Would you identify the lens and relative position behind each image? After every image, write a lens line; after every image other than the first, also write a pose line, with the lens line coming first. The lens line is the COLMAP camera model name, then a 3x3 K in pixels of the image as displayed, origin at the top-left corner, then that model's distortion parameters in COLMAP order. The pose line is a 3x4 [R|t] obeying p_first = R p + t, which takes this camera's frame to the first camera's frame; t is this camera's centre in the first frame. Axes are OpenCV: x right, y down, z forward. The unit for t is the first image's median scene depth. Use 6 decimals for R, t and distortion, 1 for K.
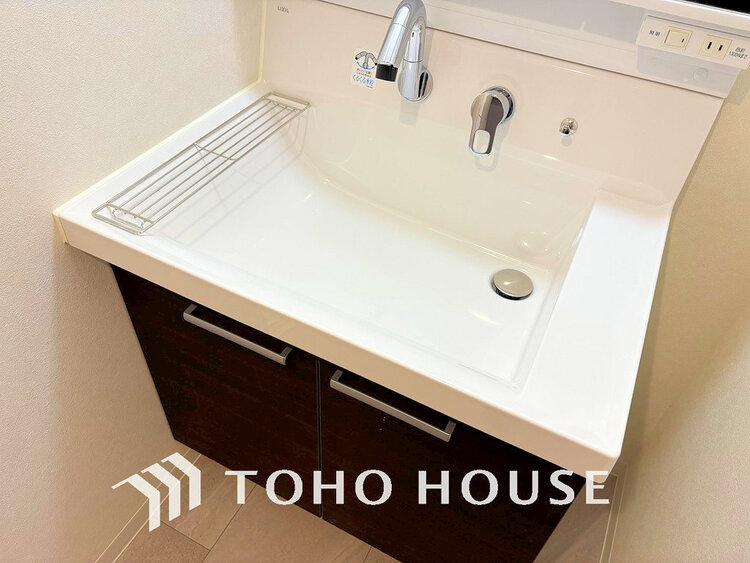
lens RADIAL K [[577.5, 0, 375.0], [0, 577.5, 281.5], [0, 0, 1]] dist [-0.001062, -0.000834]
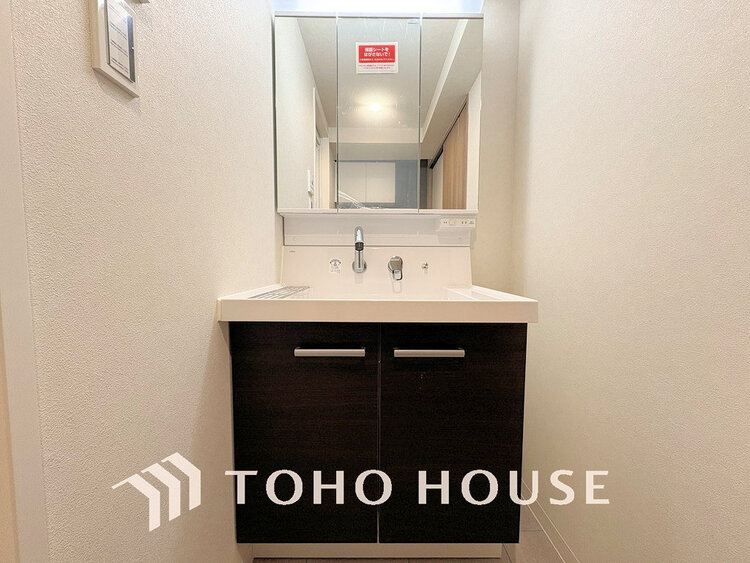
lens RADIAL K [[300.2, 0, 375.0], [0, 300.2, 281.5], [0, 0, 1]] dist [-0.000864, -0.000467]
pose [[0.892567, -0.086917, 0.442458, -0.451703], [0.347036, 0.758933, -0.550987, 0.433253], [-0.287906, 0.645342, 0.707562, 0.160193]]
